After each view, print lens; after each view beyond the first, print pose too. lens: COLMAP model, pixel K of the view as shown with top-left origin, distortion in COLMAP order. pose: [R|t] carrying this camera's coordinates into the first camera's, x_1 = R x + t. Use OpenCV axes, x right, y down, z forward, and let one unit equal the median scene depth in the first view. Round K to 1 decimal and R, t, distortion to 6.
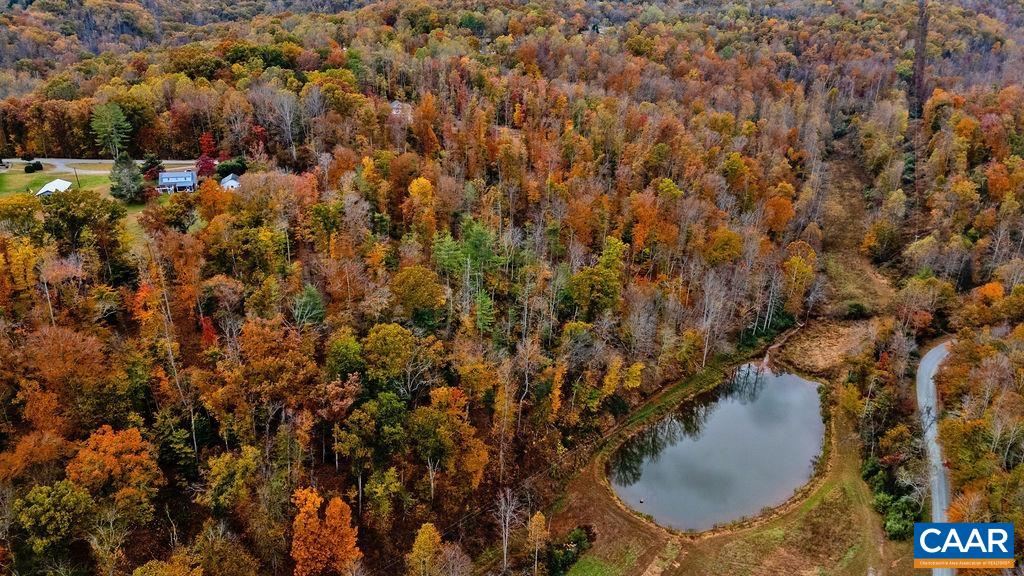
lens RADIAL K [[749.6, 0, 511.7], [0, 749.6, 287.1], [0, 0, 1]] dist [0.080433, -0.063750]
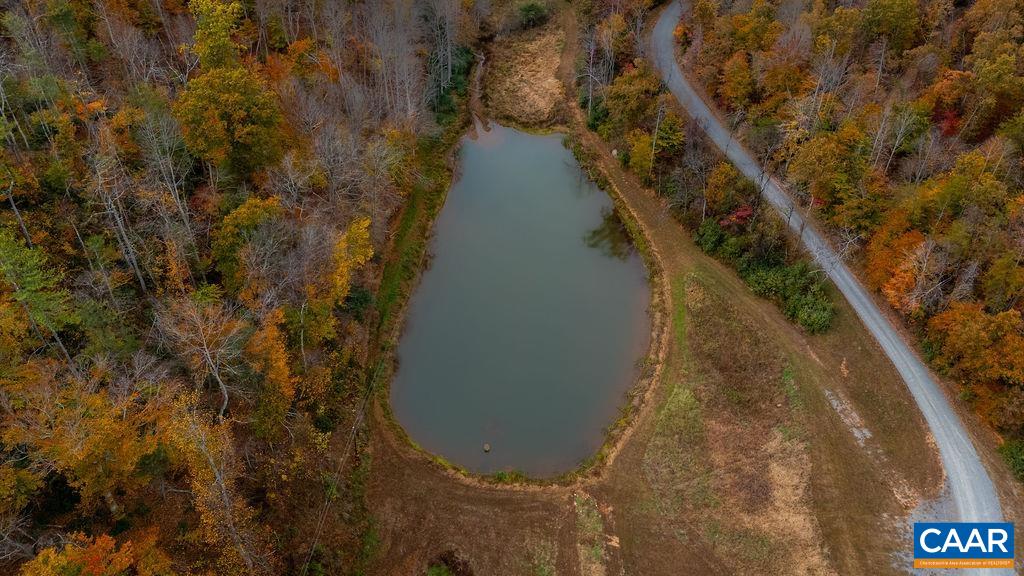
lens RADIAL K [[749.6, 0, 509.5], [0, 749.6, 288.3], [0, 0, 1]] dist [0.080433, -0.063750]
pose [[0.779451, -0.439530, 0.446396, -0.019821], [0.258360, 0.874679, 0.410106, -0.057135], [-0.570707, -0.204327, 0.795326, 0.466268]]
